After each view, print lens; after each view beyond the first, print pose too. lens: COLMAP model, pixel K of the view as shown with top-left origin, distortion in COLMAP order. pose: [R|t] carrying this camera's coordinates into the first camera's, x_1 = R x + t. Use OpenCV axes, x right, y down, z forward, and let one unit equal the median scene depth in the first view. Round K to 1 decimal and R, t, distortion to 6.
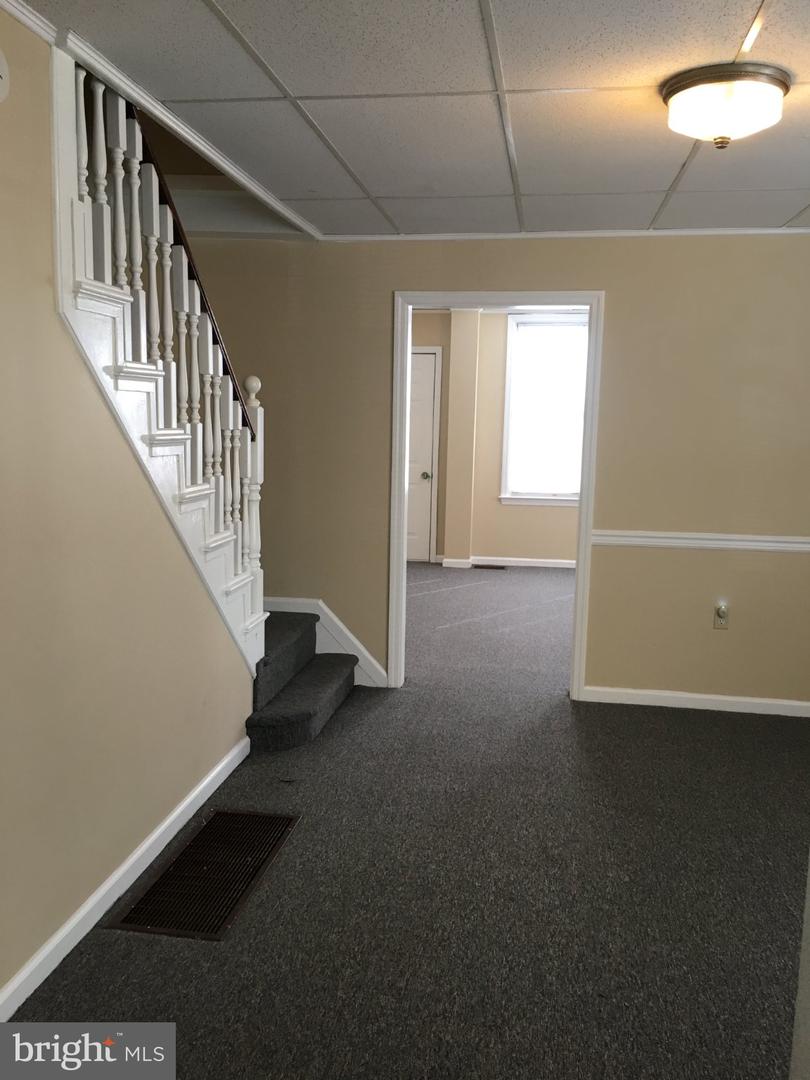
lens RADIAL K [[913.2, 0, 399.8], [0, 913.2, 541.2], [0, 0, 1]] dist [0.074879, -0.105038]
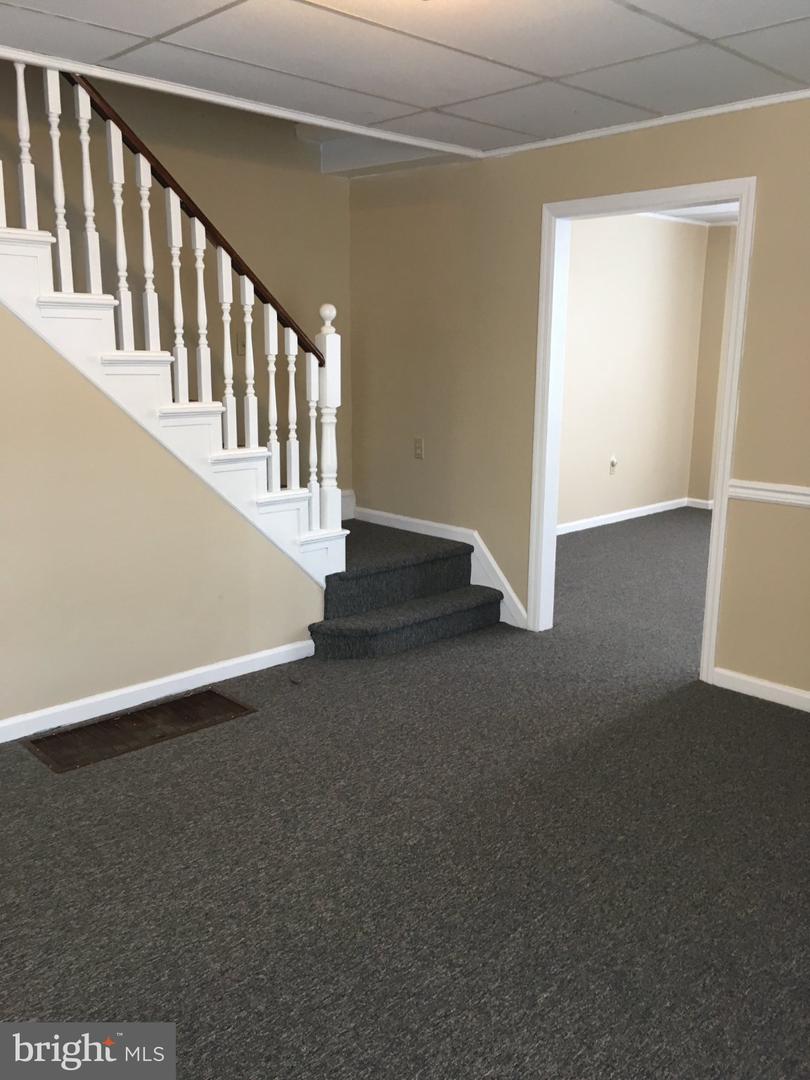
lens RADIAL K [[913.2, 0, 399.7], [0, 913.2, 533.9], [0, 0, 1]] dist [0.074879, -0.105038]
pose [[0.794038, 0.111051, -0.597638, 0.541133], [-0.076657, 0.993615, 0.082782, -0.010465], [0.603016, -0.019918, 0.797481, 0.193941]]
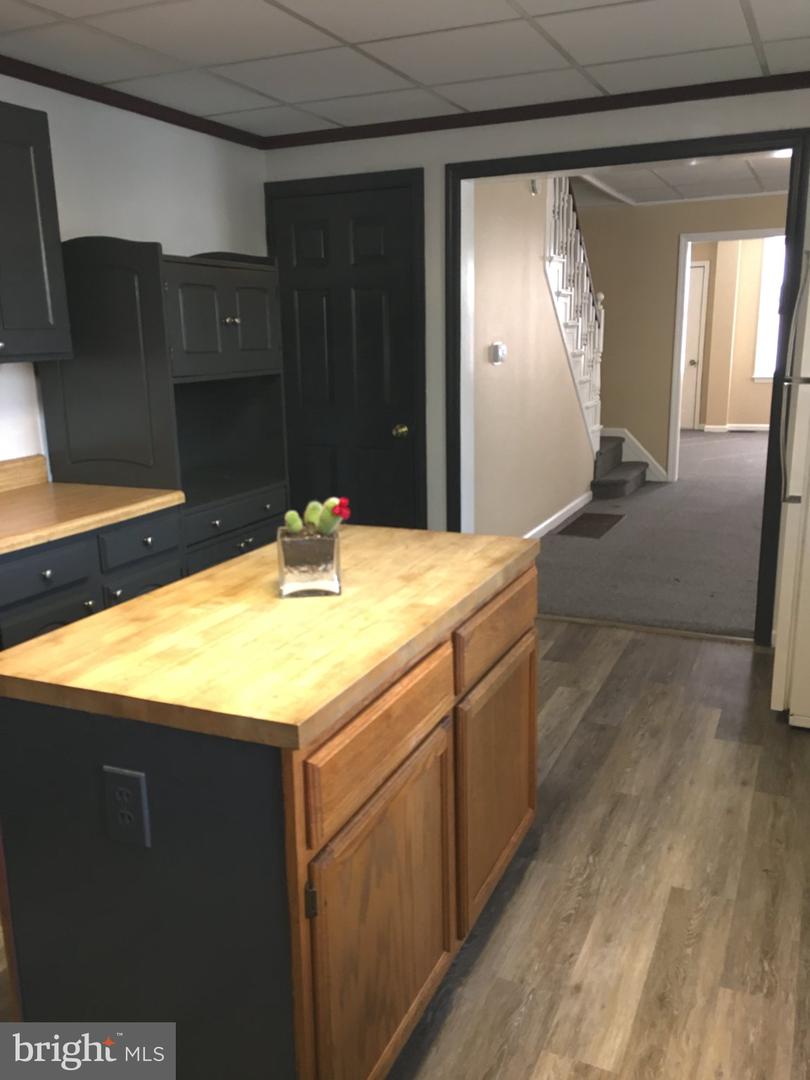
lens RADIAL K [[913.2, 0, 403.6], [0, 913.2, 548.8], [0, 0, 1]] dist [0.074879, -0.105038]
pose [[0.964556, 0.023590, -0.262823, -0.040820], [0.001625, 0.995446, 0.095311, 0.149256], [0.263874, -0.092360, 0.960125, -0.884991]]
